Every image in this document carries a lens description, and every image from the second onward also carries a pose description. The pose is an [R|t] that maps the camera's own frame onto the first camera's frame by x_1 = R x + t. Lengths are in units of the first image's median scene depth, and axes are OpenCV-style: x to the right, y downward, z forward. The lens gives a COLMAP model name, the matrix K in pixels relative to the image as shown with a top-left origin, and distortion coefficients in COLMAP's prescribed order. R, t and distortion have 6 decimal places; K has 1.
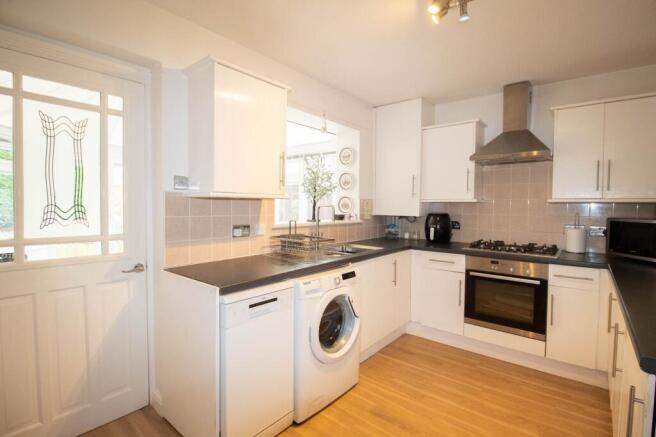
lens RADIAL K [[306.4, 0, 331.2], [0, 306.4, 218.2], [0, 0, 1]] dist [-0.001279, -0.000223]
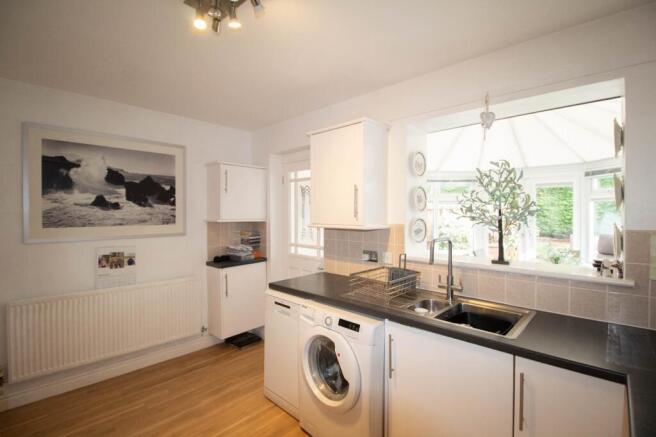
lens RADIAL K [[306.4, 0, 331.0], [0, 306.4, 216.3], [0, 0, 1]] dist [-0.001279, -0.000223]
pose [[-0.054381, -0.001749, -0.998519, 0.837169], [-0.044107, 0.999027, 0.000653, -0.099362], [0.997546, 0.044077, -0.054405, 0.926713]]
